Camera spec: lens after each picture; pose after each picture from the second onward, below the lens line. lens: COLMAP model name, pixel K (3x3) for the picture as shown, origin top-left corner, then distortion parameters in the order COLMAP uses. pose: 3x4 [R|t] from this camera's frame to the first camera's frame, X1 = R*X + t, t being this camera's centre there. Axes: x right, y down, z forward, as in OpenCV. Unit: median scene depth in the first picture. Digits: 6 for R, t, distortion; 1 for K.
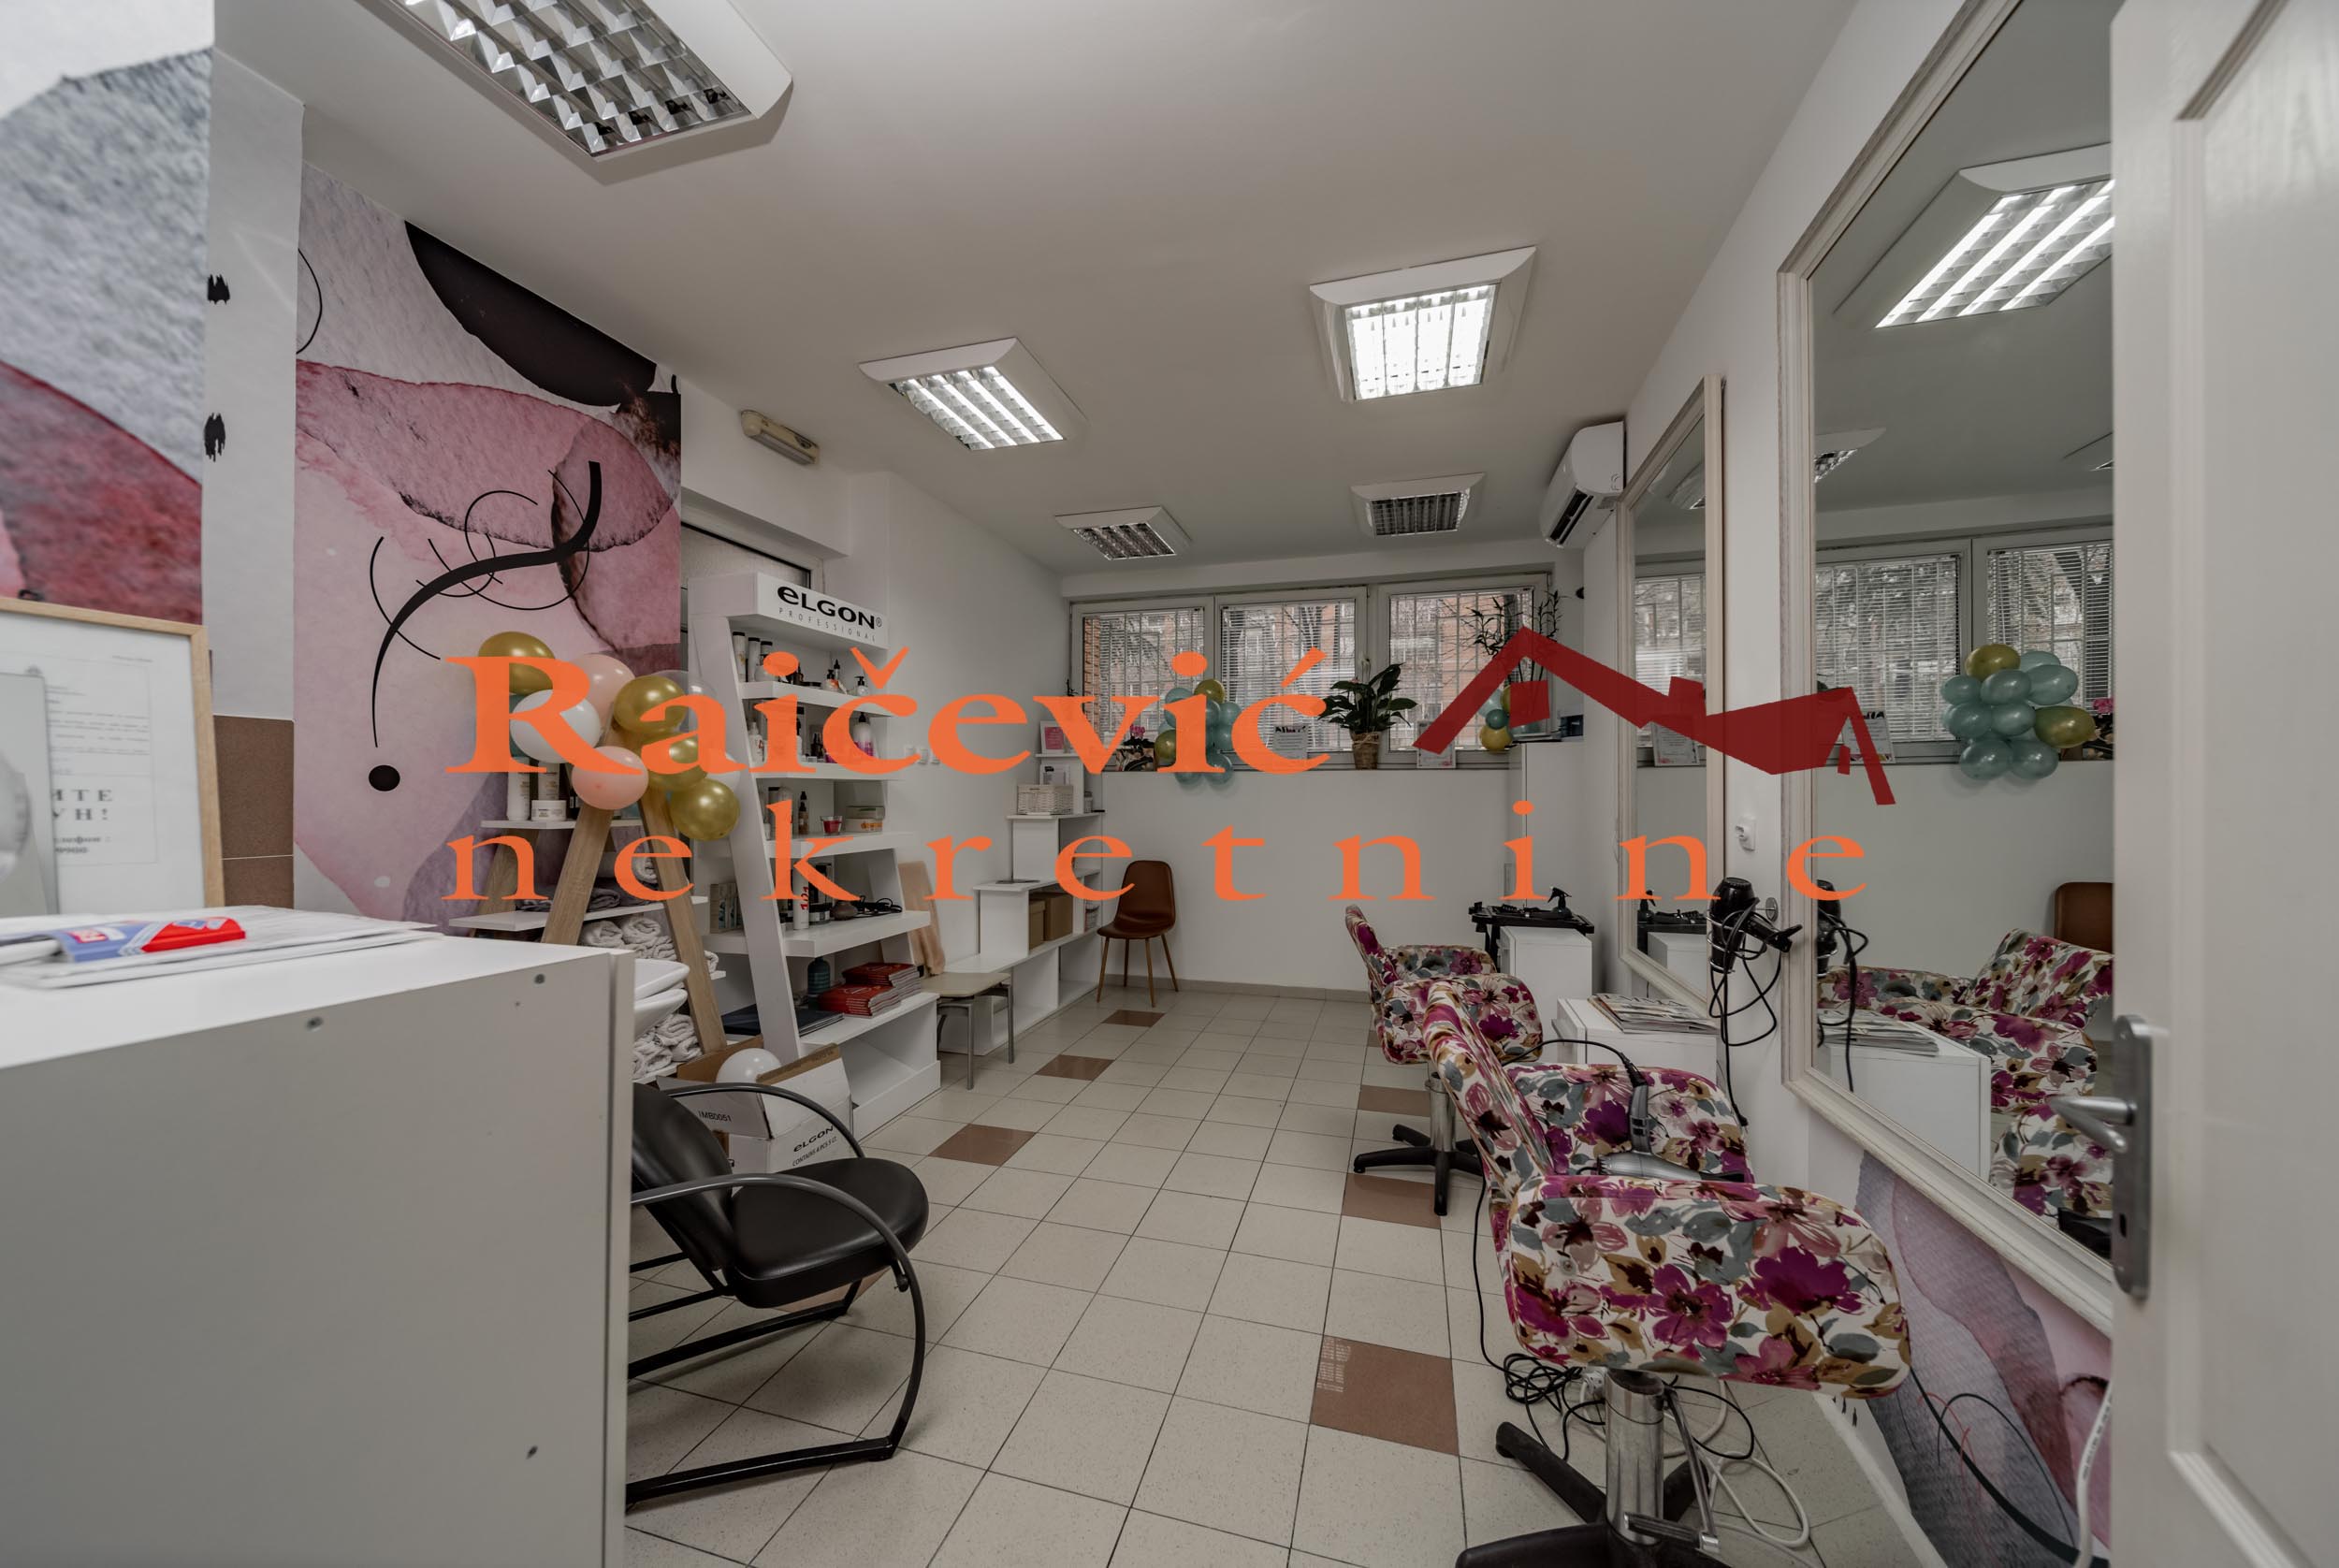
lens RADIAL K [[810.8, 0, 1166.3], [0, 810.8, 781.2], [0, 0, 1]] dist [0.002723, -0.001810]
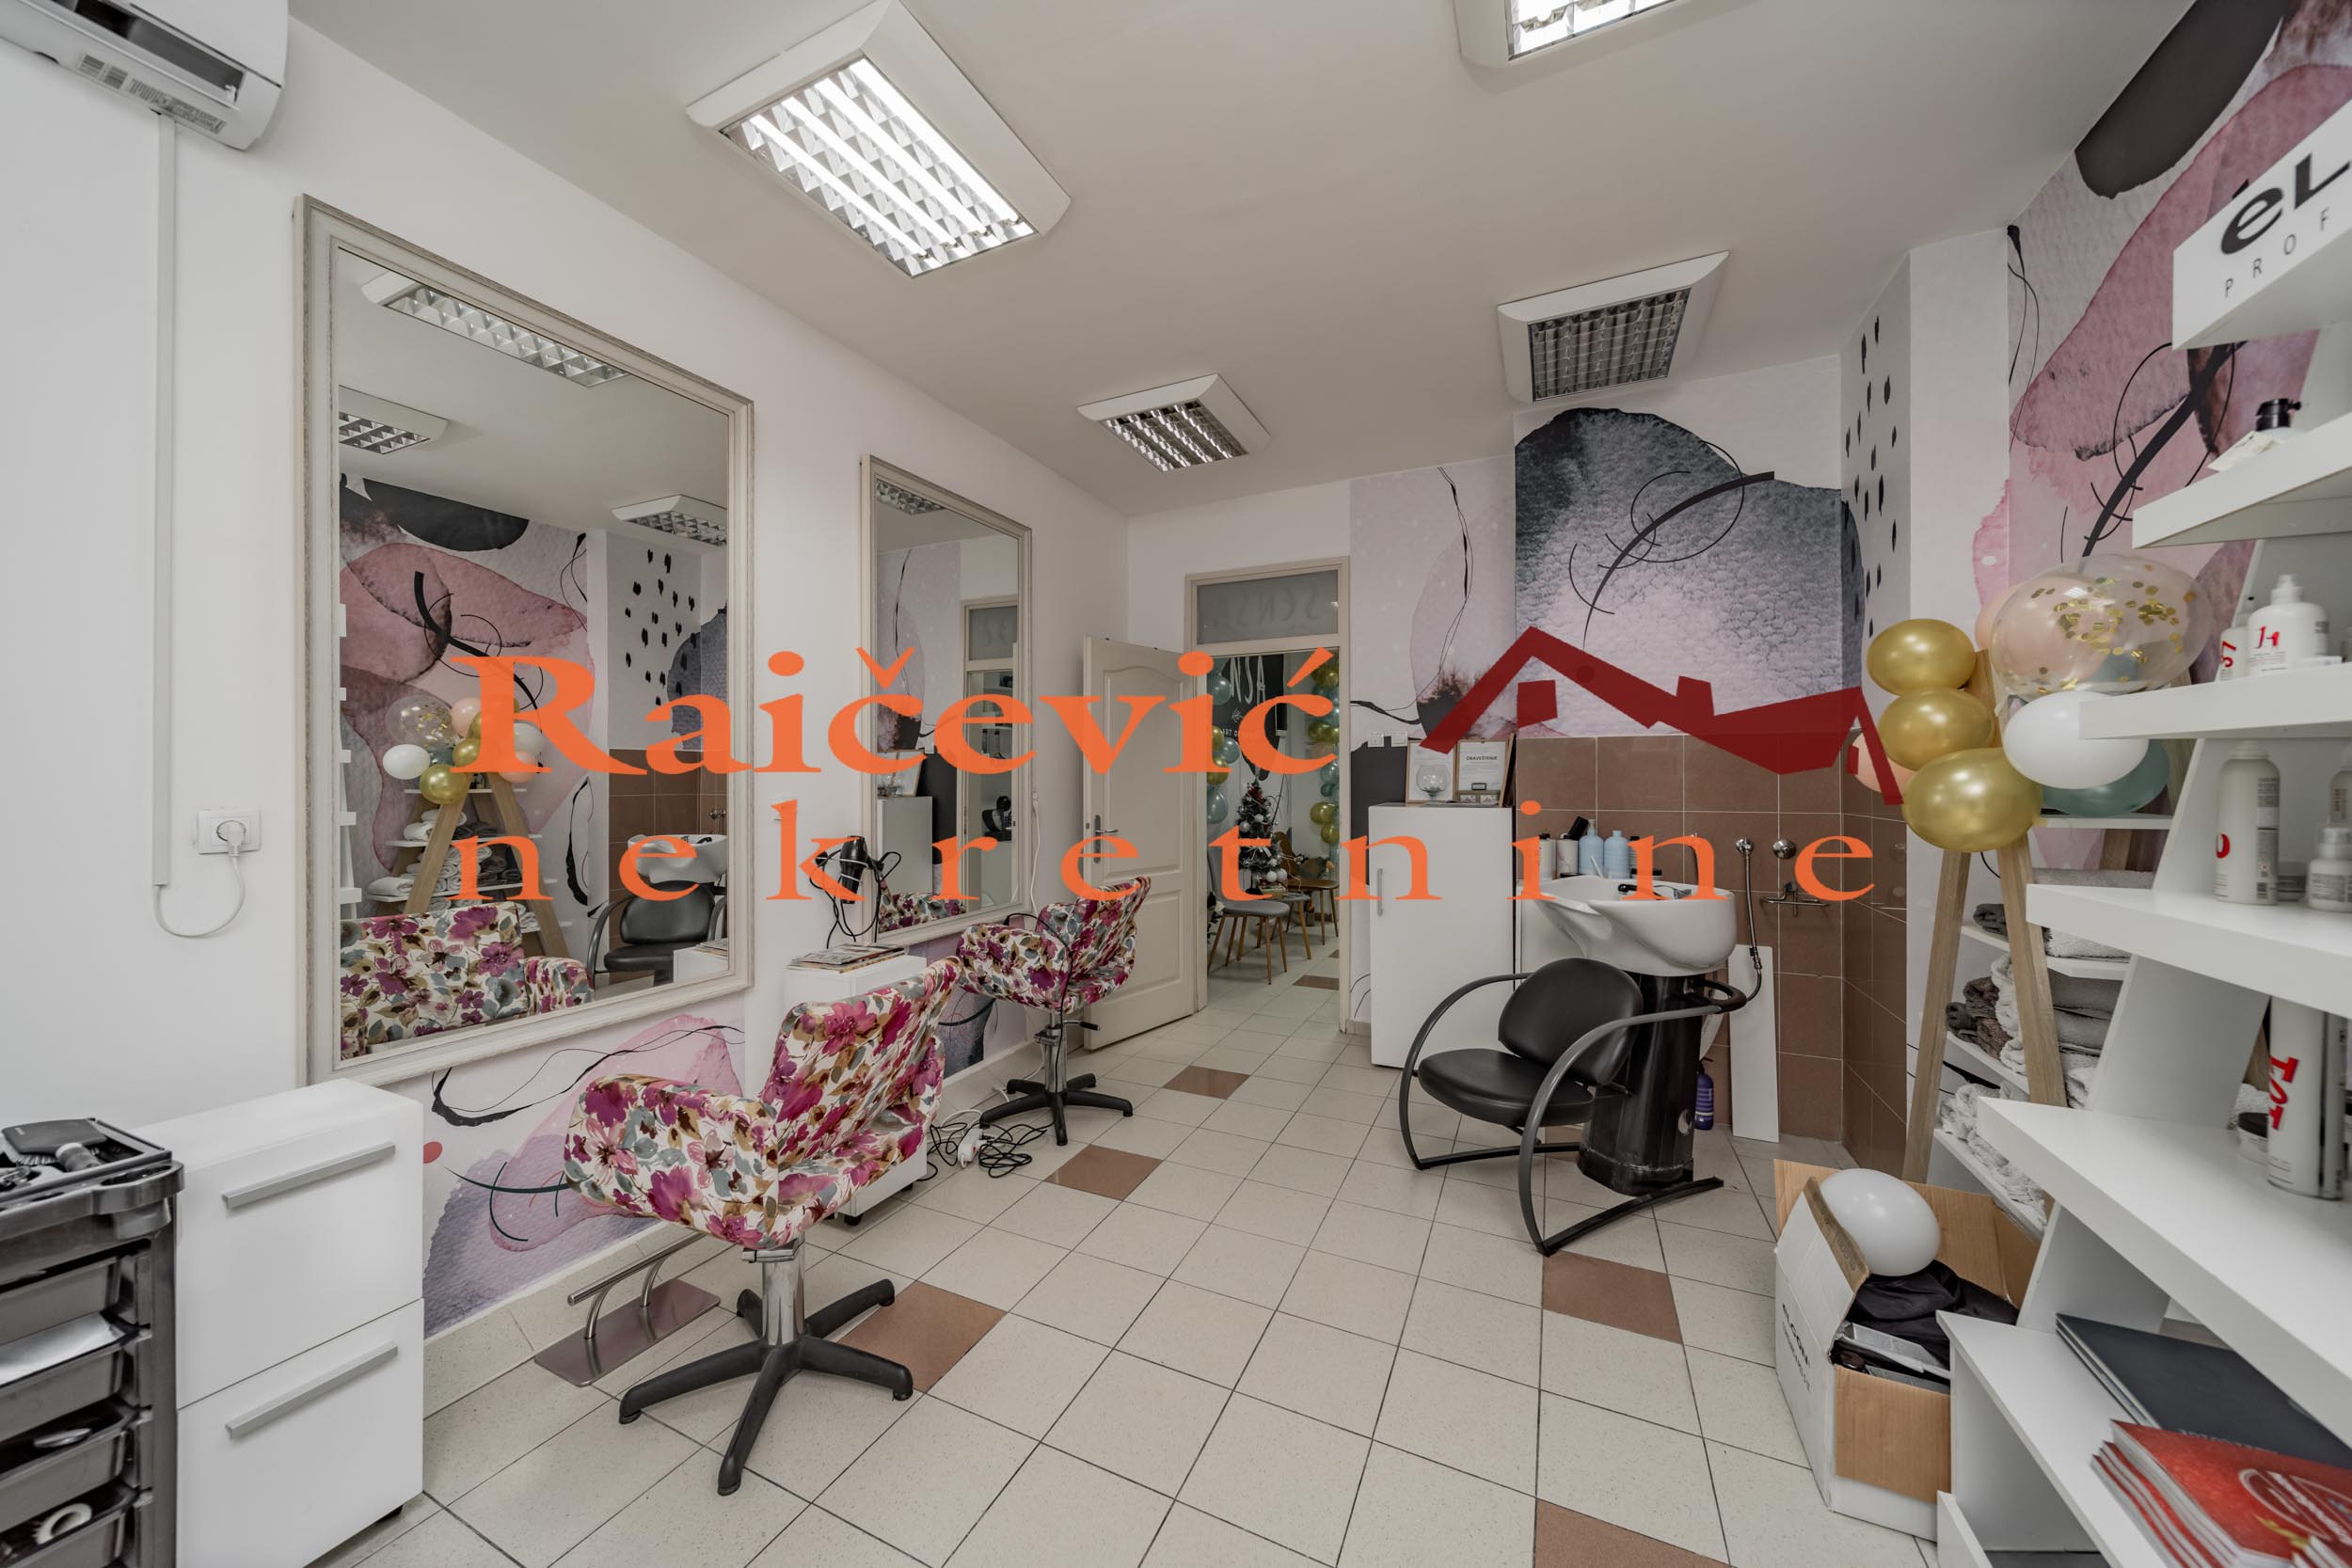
lens RADIAL K [[815.2, 0, 1172.8], [0, 815.2, 781.2], [0, 0, 1]] dist [0.002723, -0.001810]
pose [[-0.986222, 0.001837, 0.165420, -0.059183], [0.000796, 0.999979, -0.006357, 0.021064], [-0.165428, -0.006138, -0.986203, 1.536005]]
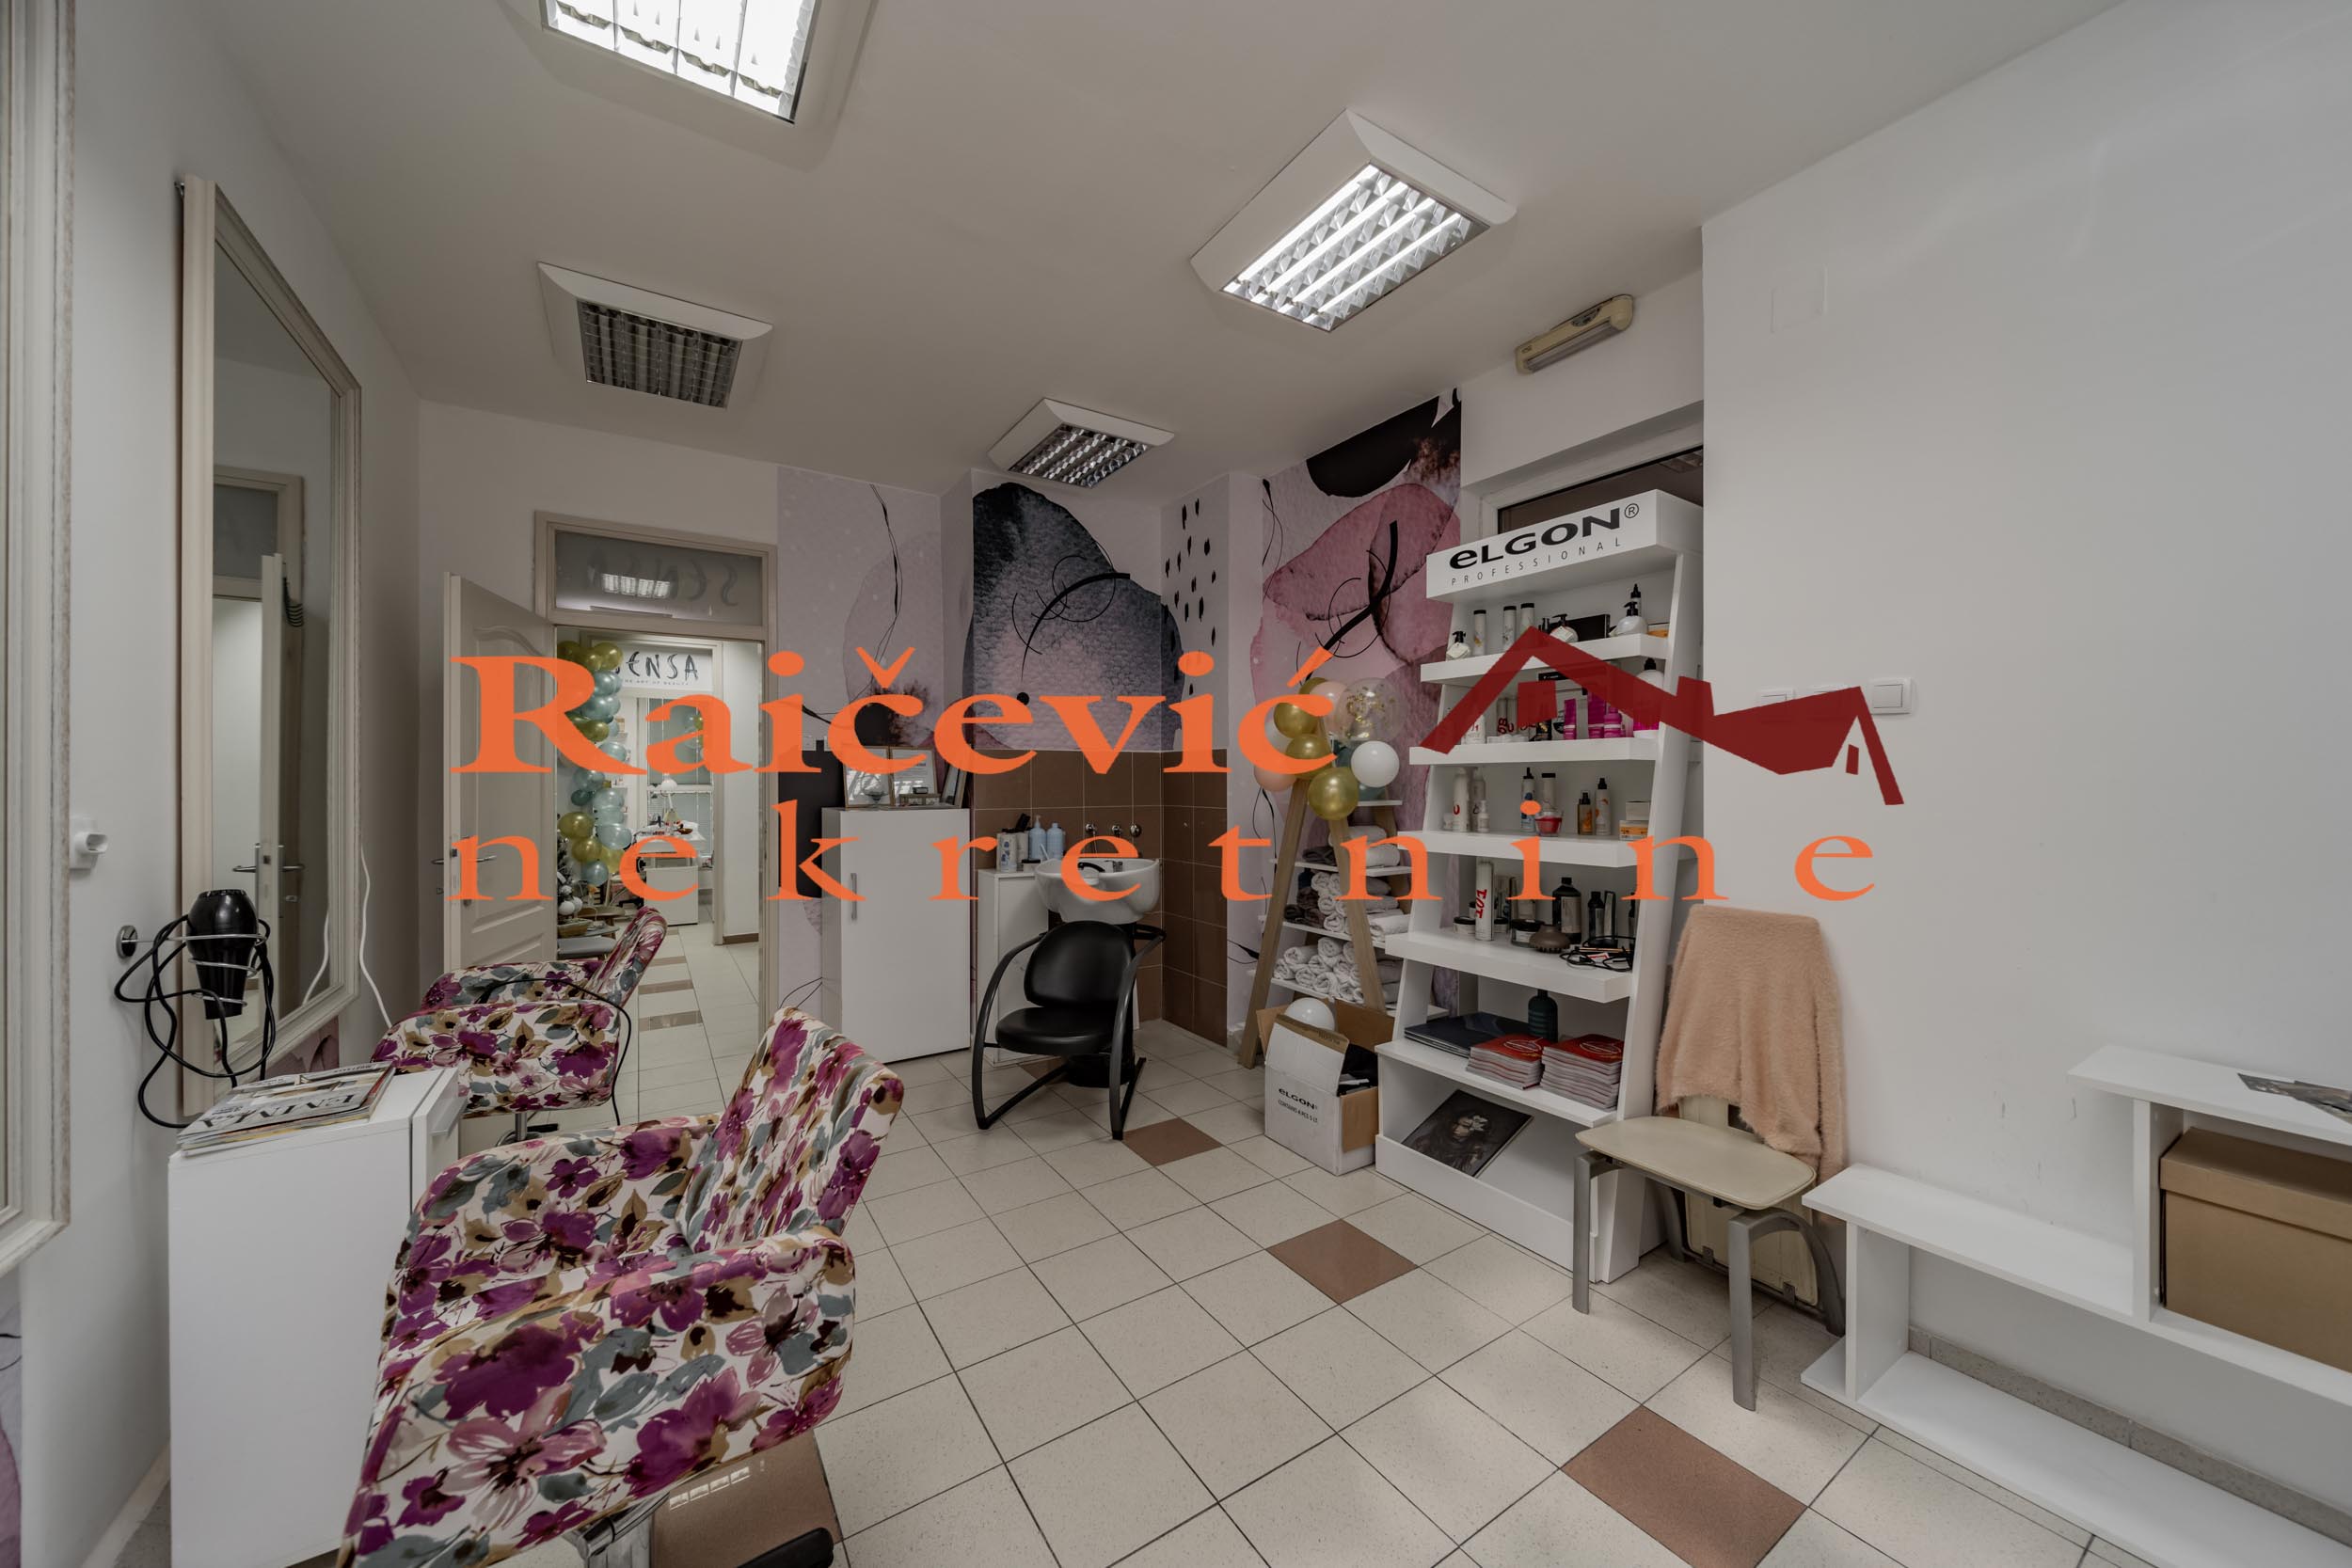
lens RADIAL K [[815.2, 0, 1172.8], [0, 815.2, 781.2], [0, 0, 1]] dist [0.002723, -0.001810]
pose [[-0.656551, 0.001866, -0.754279, 0.455719], [0.009778, 0.999934, -0.006037, 0.018923], [0.754218, -0.011339, -0.656526, 1.445410]]
